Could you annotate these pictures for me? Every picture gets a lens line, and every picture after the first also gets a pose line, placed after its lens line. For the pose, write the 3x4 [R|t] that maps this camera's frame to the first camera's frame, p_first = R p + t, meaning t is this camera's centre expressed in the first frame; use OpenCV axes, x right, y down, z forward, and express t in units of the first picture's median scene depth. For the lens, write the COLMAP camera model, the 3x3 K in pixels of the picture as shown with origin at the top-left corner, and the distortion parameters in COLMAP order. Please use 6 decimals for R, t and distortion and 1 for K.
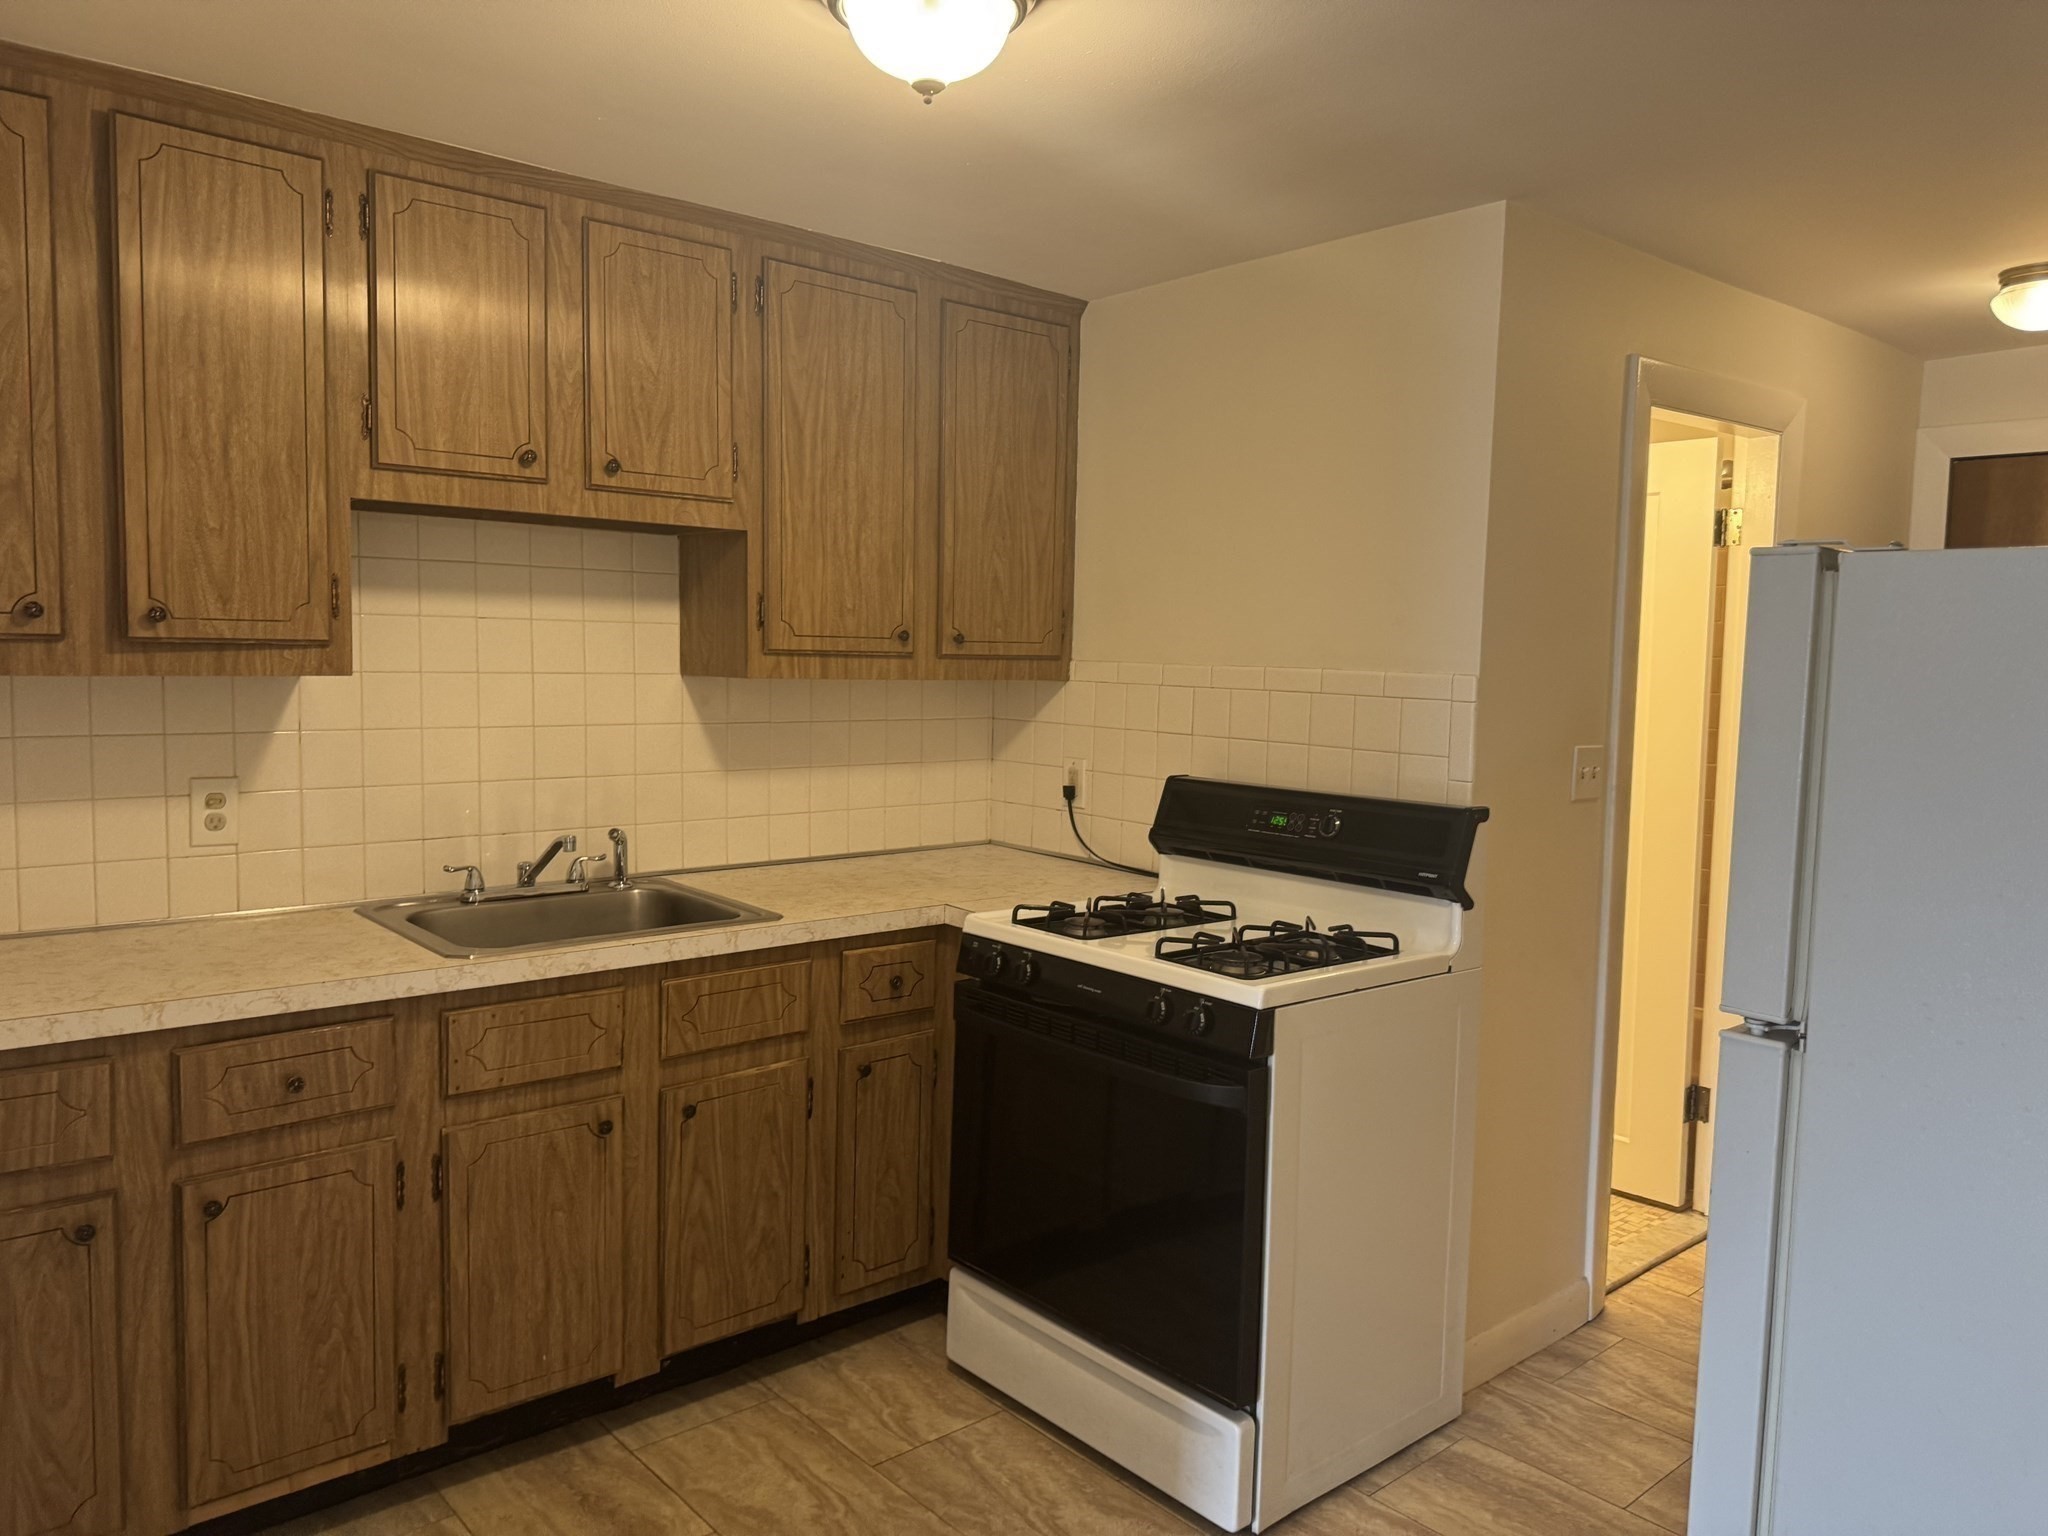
lens RADIAL K [[1426.4, 0, 1044.0], [0, 1426.4, 760.8], [0, 0, 1]] dist [0.156515, -0.280461]
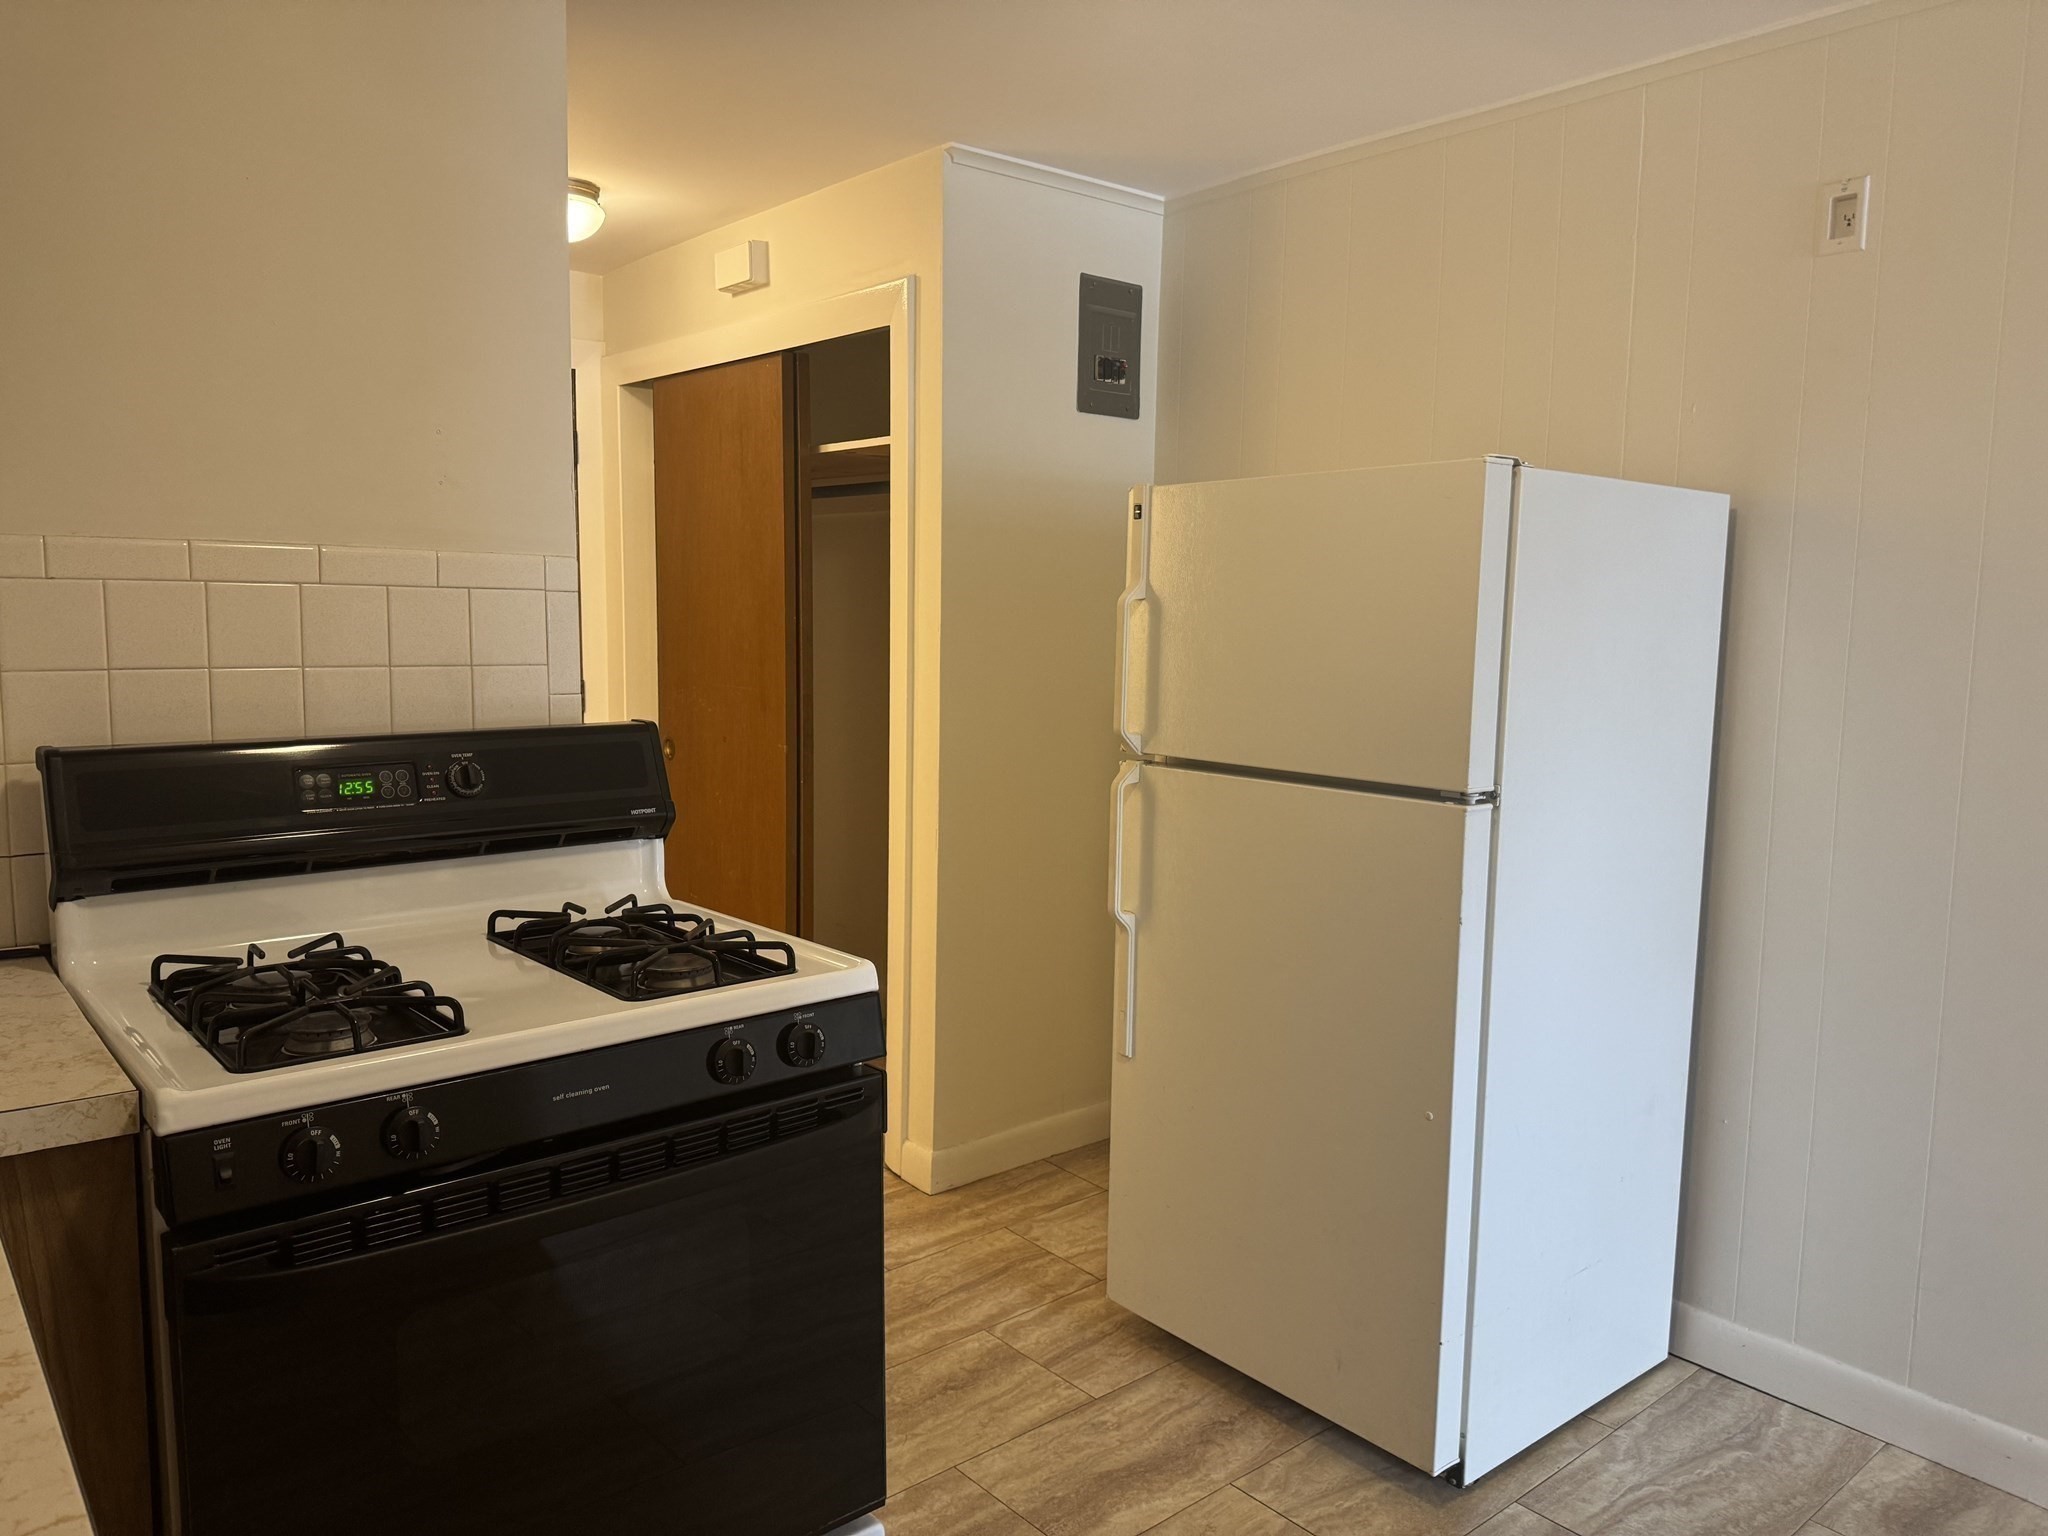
lens RADIAL K [[1437.3, 0, 1027.4], [0, 1437.3, 766.7], [0, 0, 1]] dist [0.066894, -0.092716]
pose [[0.019085, -0.132003, 0.991066, -0.478697], [0.063974, 0.989376, 0.130546, -0.032482], [-0.997769, 0.060911, 0.027327, 0.721493]]
